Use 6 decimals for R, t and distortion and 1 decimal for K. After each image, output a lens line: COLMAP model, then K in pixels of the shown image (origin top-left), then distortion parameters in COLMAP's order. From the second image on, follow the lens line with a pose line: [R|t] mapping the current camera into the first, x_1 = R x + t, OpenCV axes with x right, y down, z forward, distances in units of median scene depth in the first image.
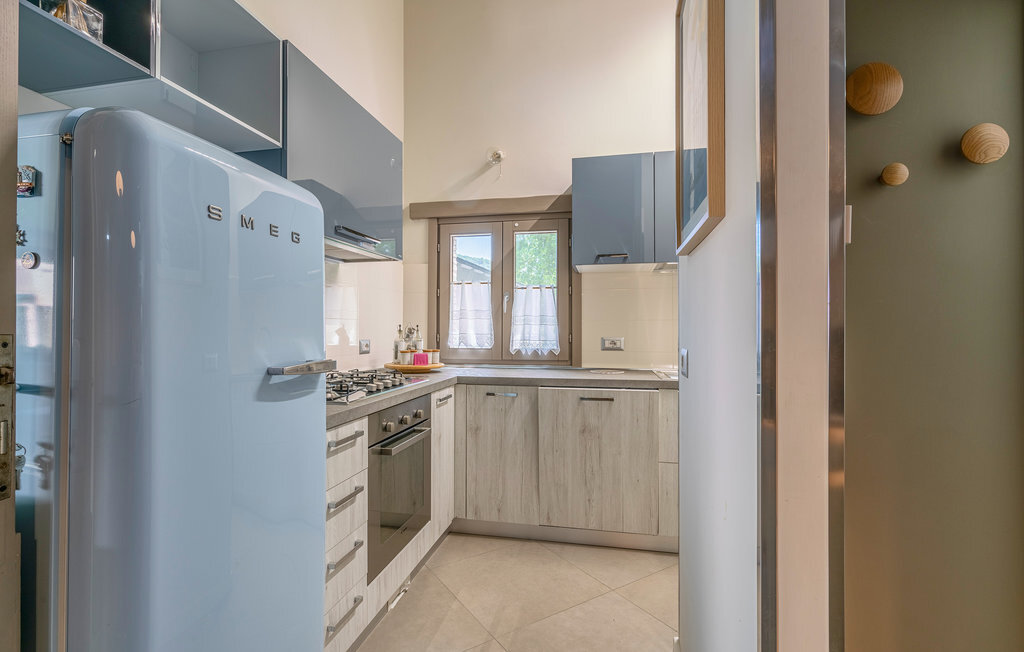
lens RADIAL K [[473.4, 0, 508.1], [0, 473.4, 326.5], [0, 0, 1]] dist [-0.006433, 0.000730]
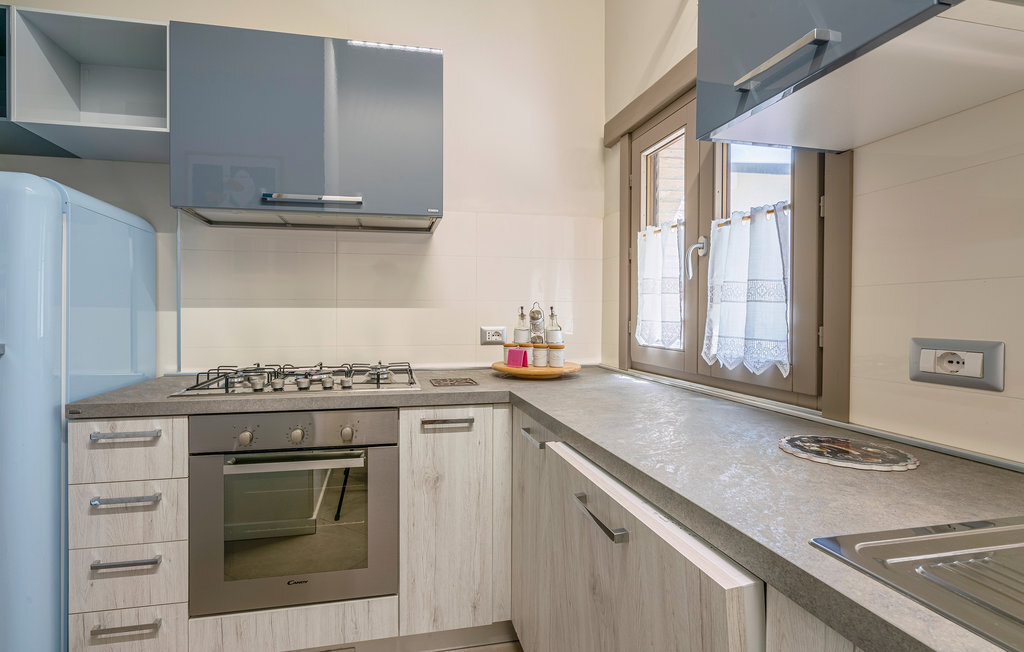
lens RADIAL K [[473.4, 0, 474.6], [0, 473.4, 319.5], [0, 0, 1]] dist [-0.006433, 0.000730]
pose [[0.395206, 0.009825, -0.918540, 0.397767], [0.006694, 0.999885, 0.013575, 0.006015], [0.918568, -0.011514, 0.395095, 0.677543]]
